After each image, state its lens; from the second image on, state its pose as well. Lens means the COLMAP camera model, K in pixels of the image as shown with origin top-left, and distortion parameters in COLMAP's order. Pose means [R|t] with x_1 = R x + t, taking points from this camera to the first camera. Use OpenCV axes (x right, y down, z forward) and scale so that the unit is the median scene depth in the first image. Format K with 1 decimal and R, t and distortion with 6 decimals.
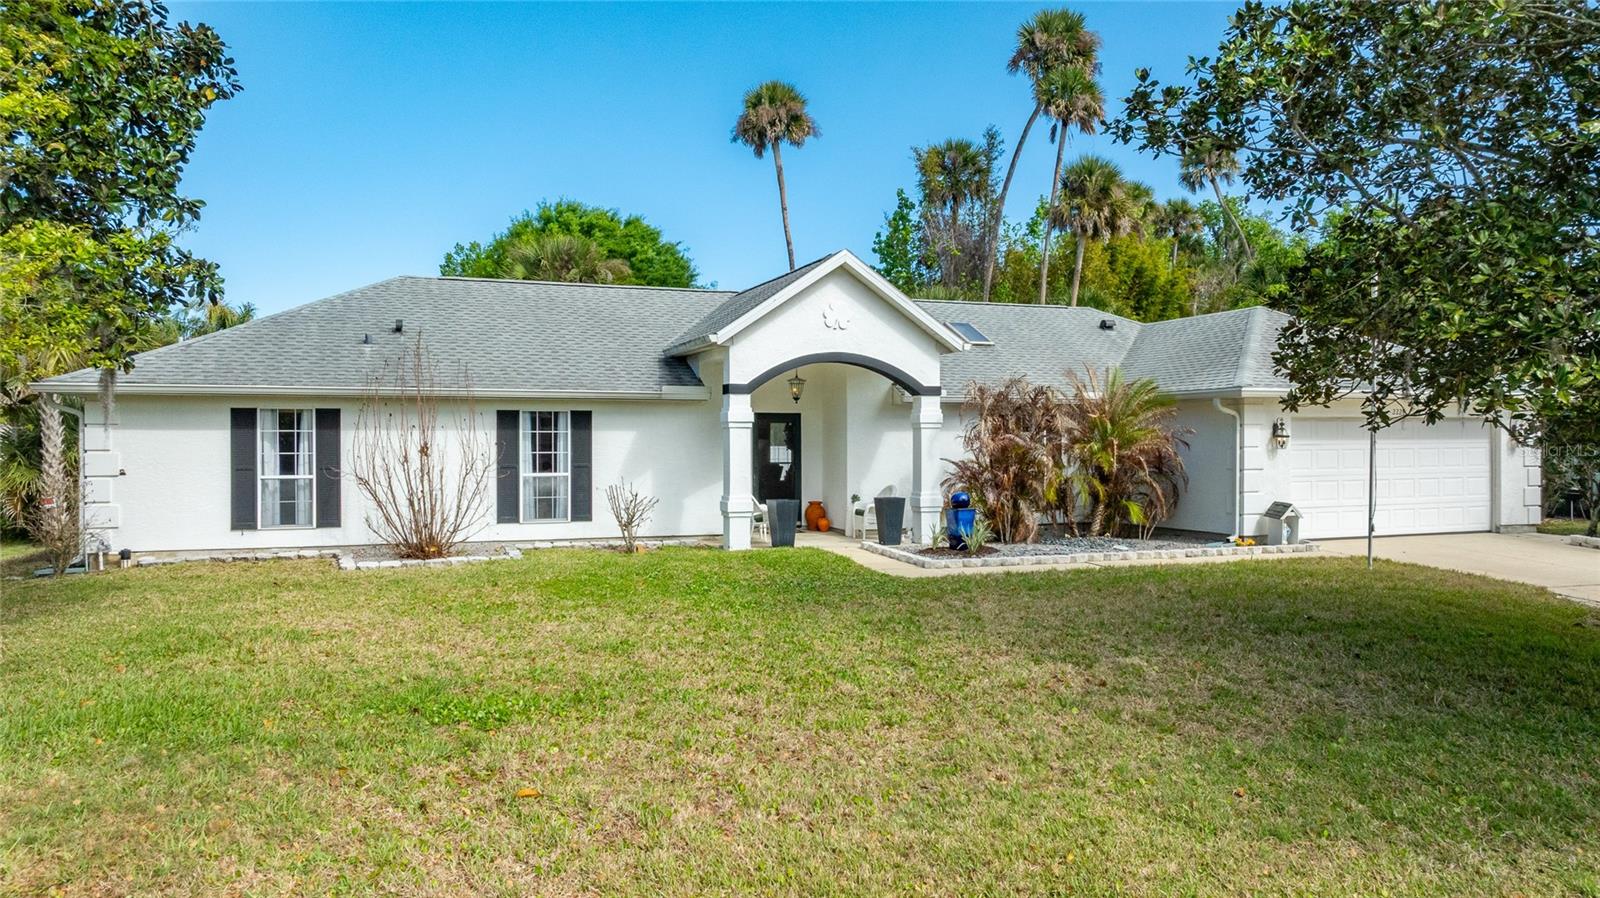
lens RADIAL K [[1115.6, 0, 803.2], [0, 1115.6, 435.9], [0, 0, 1]] dist [-0.018507, 0.017443]
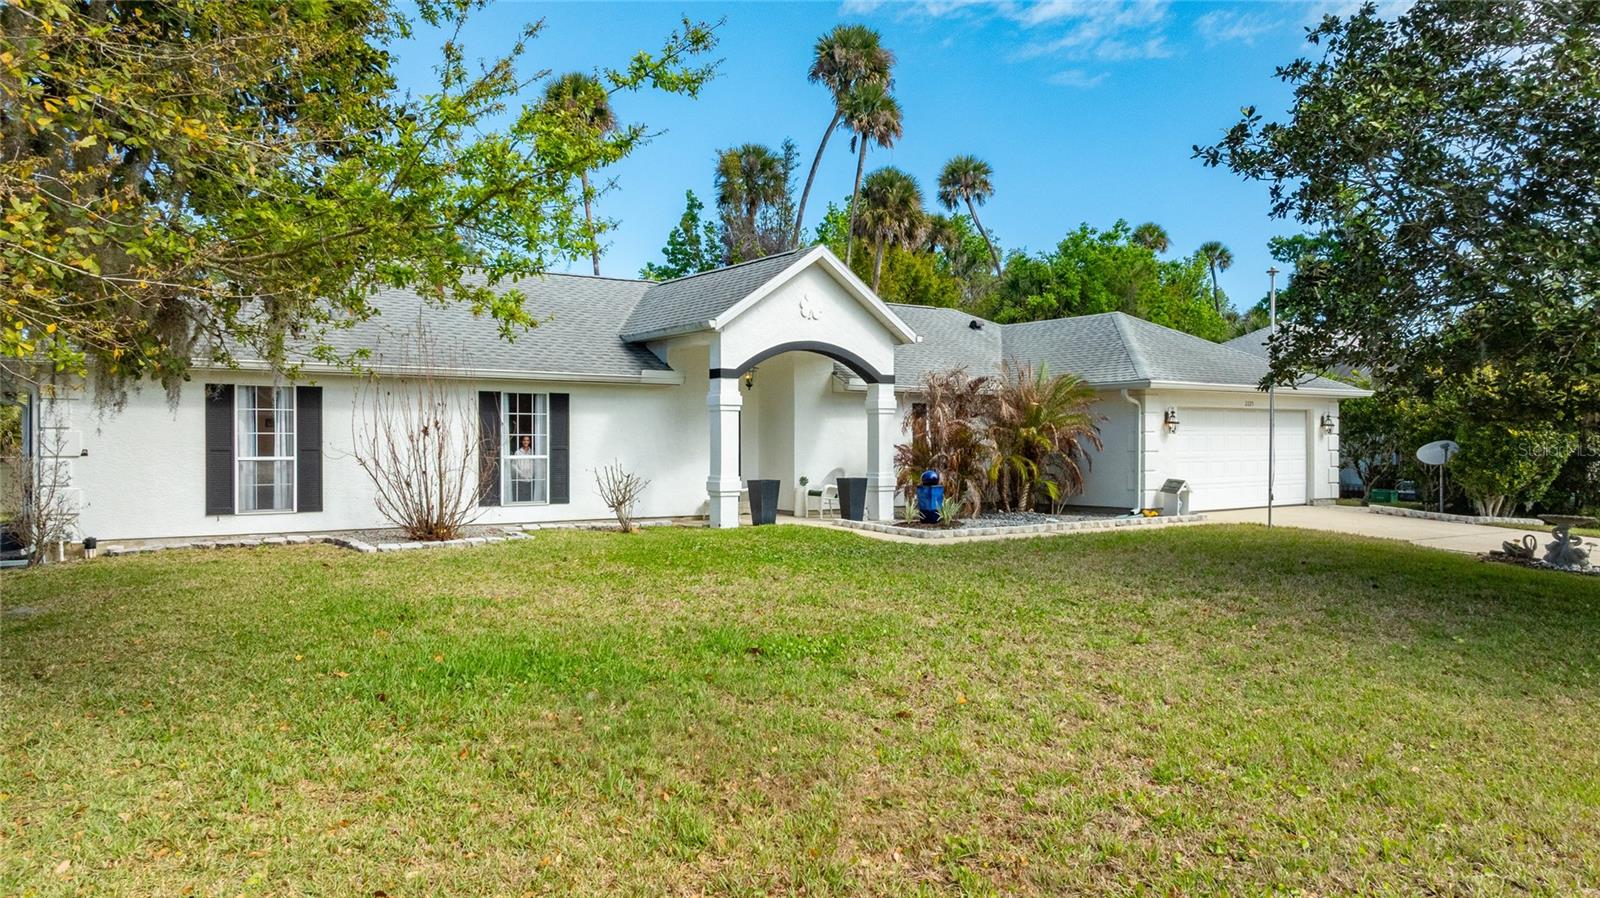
lens RADIAL K [[1115.6, 0, 808.1], [0, 1115.6, 452.7], [0, 0, 1]] dist [-0.018507, 0.017443]
pose [[0.964708, -0.001455, 0.263317, -0.246654], [-0.001766, 0.999927, 0.011994, 0.018255], [-0.263315, -0.012035, 0.964635, -0.025119]]
